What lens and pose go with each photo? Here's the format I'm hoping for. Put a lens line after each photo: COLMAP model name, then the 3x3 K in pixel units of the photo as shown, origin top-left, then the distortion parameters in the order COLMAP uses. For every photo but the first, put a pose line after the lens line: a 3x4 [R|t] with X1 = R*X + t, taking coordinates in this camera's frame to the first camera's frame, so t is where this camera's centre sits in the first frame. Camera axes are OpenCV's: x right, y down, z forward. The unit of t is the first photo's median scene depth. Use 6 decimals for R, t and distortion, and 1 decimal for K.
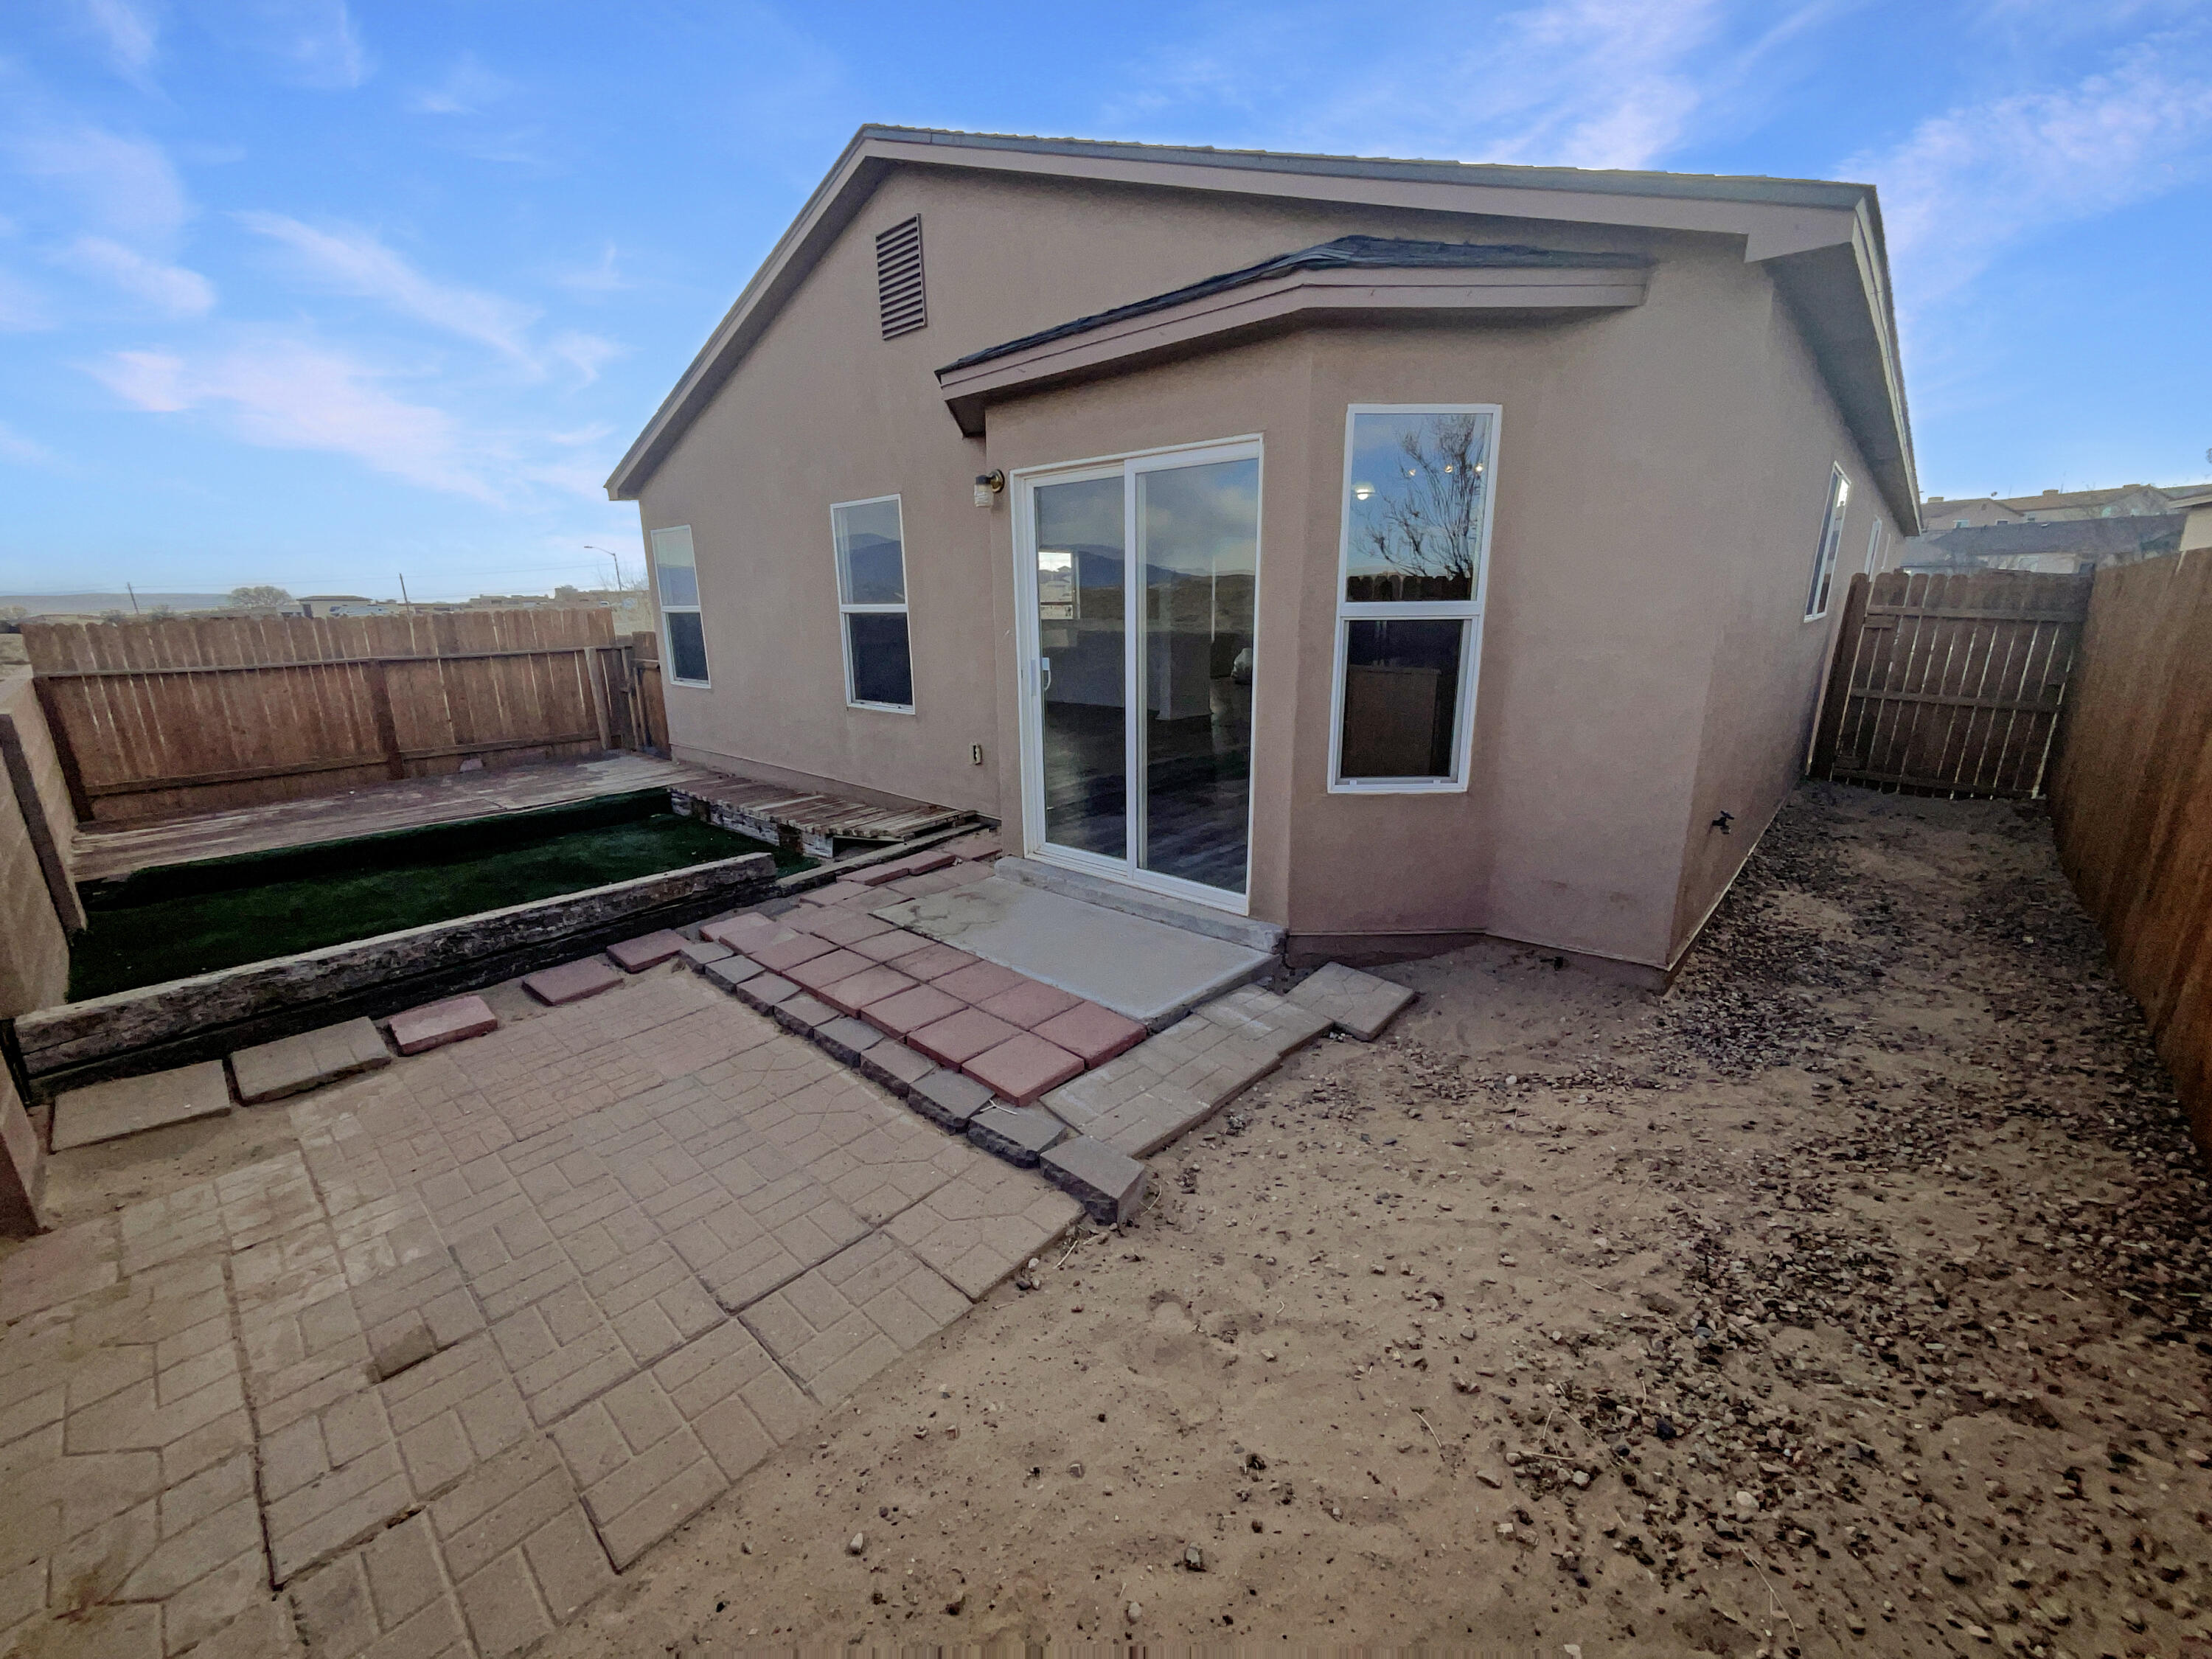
lens RADIAL K [[880.0, 0, 1106.0], [0, 880.0, 829.5], [0, 0, 1]] dist [0.001325, 0.000186]
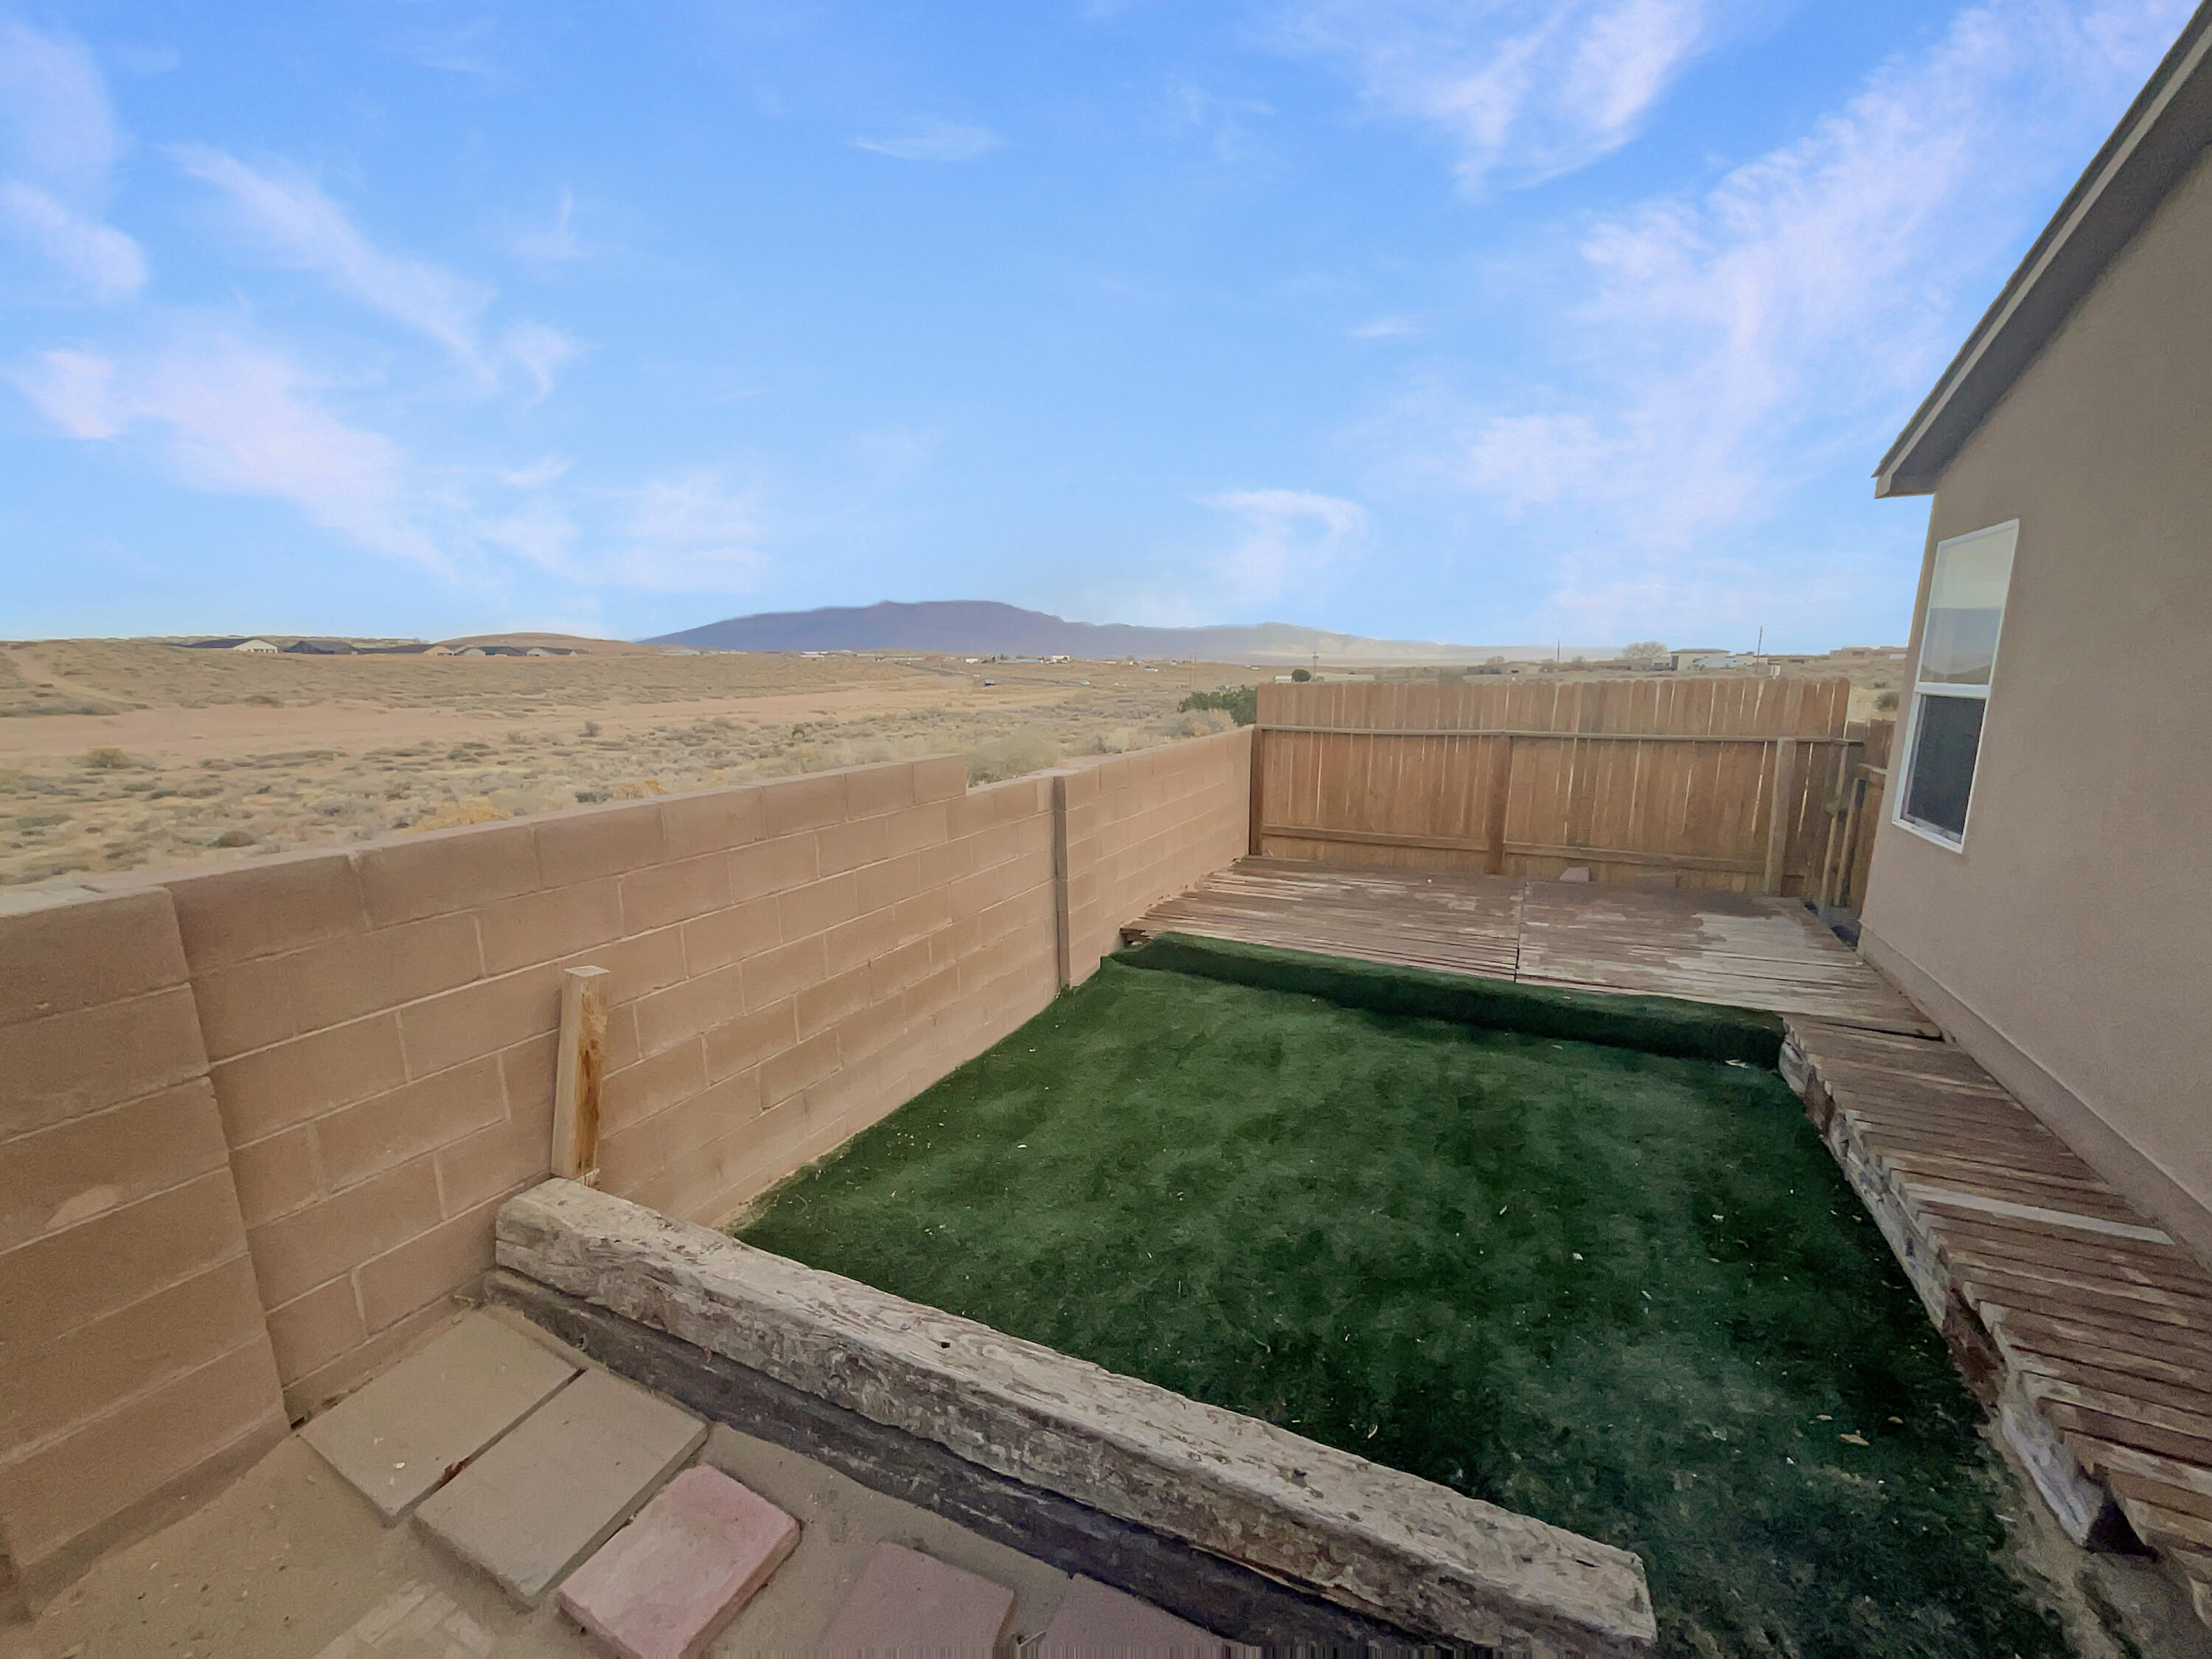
lens RADIAL K [[880.0, 0, 1106.0], [0, 880.0, 829.5], [0, 0, 1]] dist [0.001325, 0.000186]
pose [[0.278672, 0.187681, -0.941869, -0.117084], [-0.239405, 0.963335, 0.121126, -0.111064], [0.930068, 0.191733, 0.313386, 0.380715]]
